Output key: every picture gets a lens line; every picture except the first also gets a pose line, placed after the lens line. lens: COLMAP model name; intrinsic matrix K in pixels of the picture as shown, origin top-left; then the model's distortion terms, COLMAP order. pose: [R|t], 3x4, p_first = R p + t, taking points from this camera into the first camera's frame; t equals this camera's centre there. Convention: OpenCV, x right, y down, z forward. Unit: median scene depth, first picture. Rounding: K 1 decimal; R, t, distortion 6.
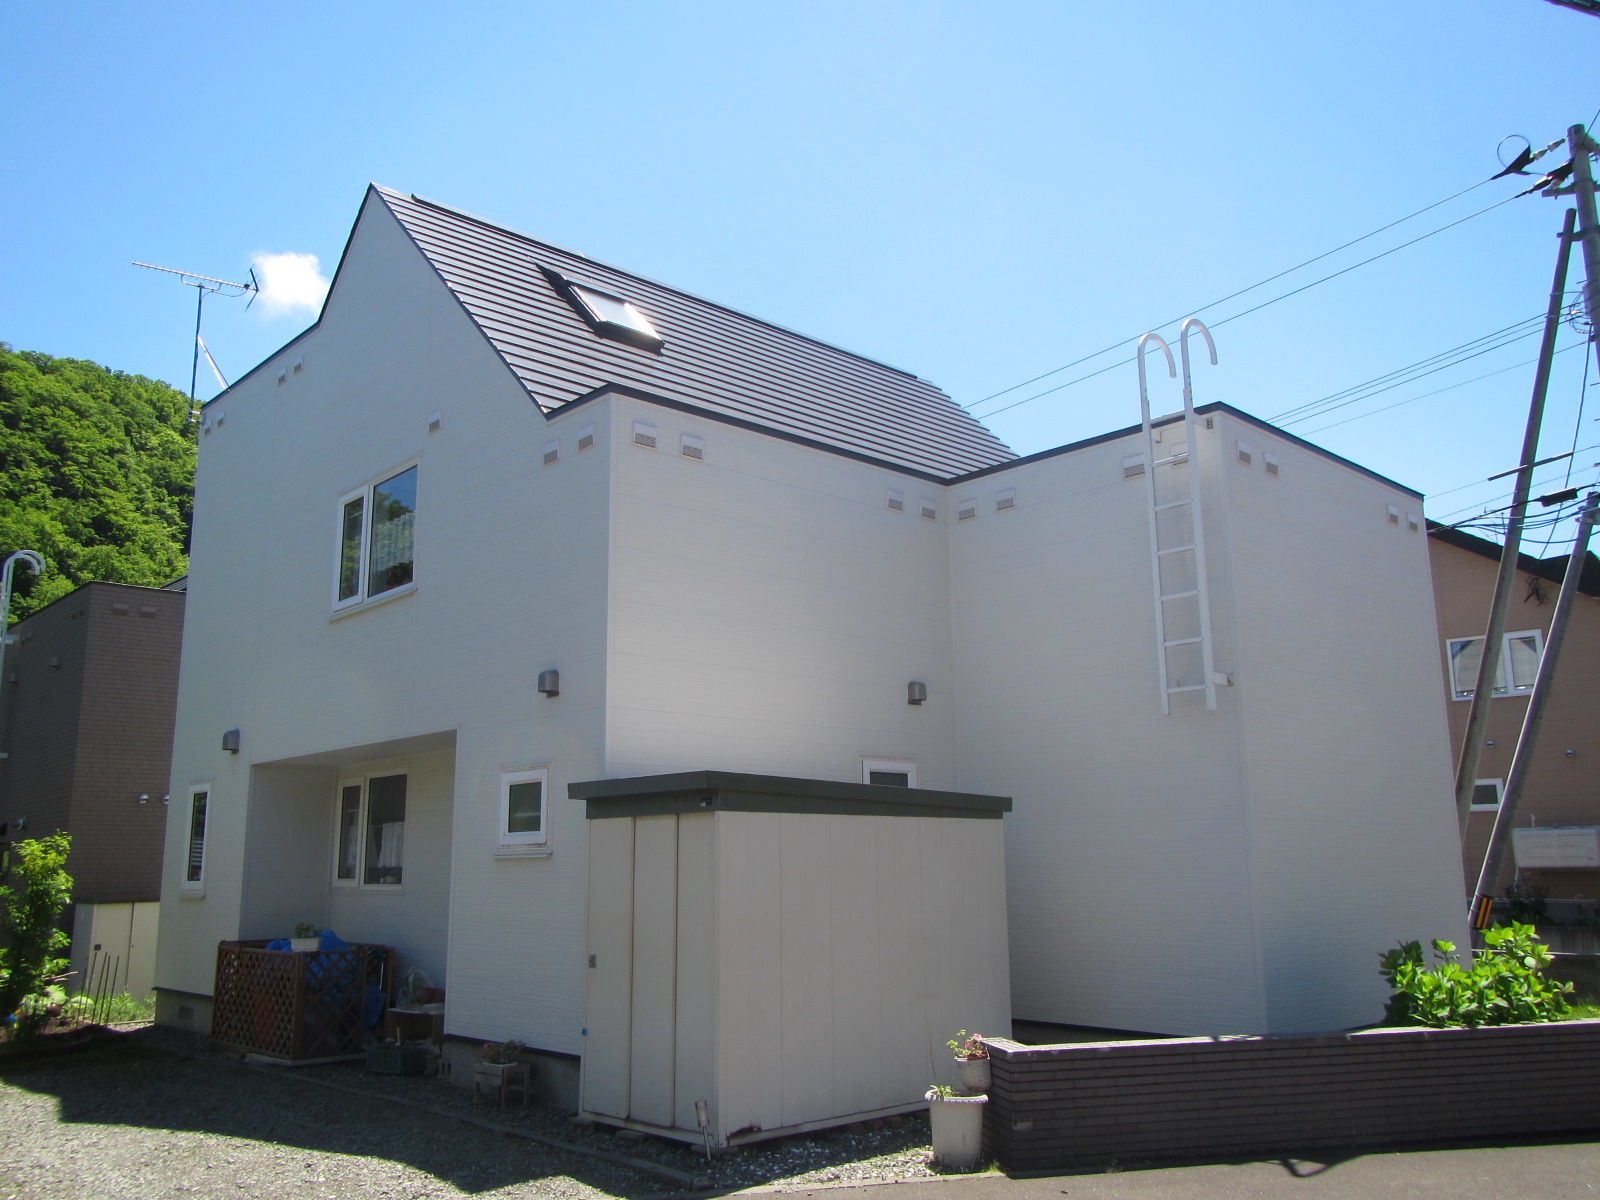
lens RADIAL K [[1312.3, 0, 800.0], [0, 1312.3, 600.0], [0, 0, 1]] dist [0.011151, -0.013824]
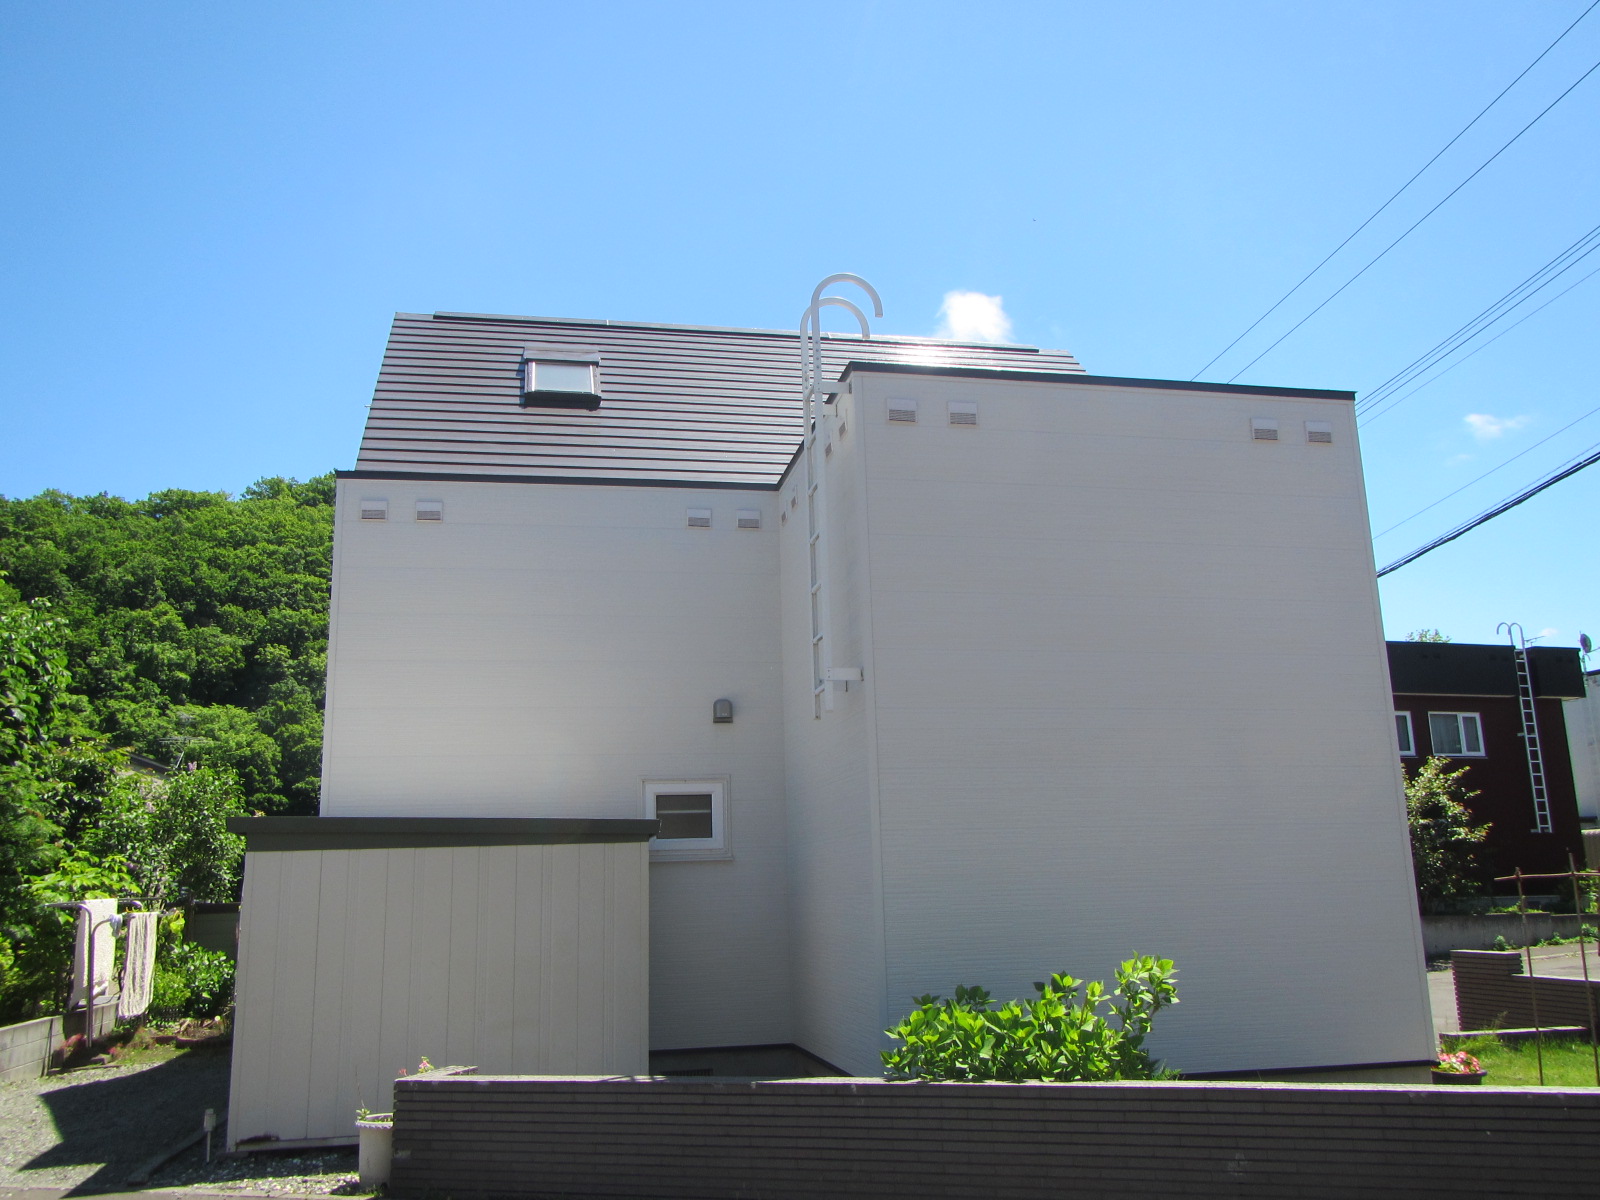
lens RADIAL K [[1312.3, 0, 800.0], [0, 1312.3, 600.0], [0, 0, 1]] dist [0.011151, -0.013824]
pose [[0.850310, -0.131596, -0.509563, 0.943558], [0.126688, 0.990944, -0.044509, 0.057757], [0.510806, -0.026709, 0.859281, 0.281027]]
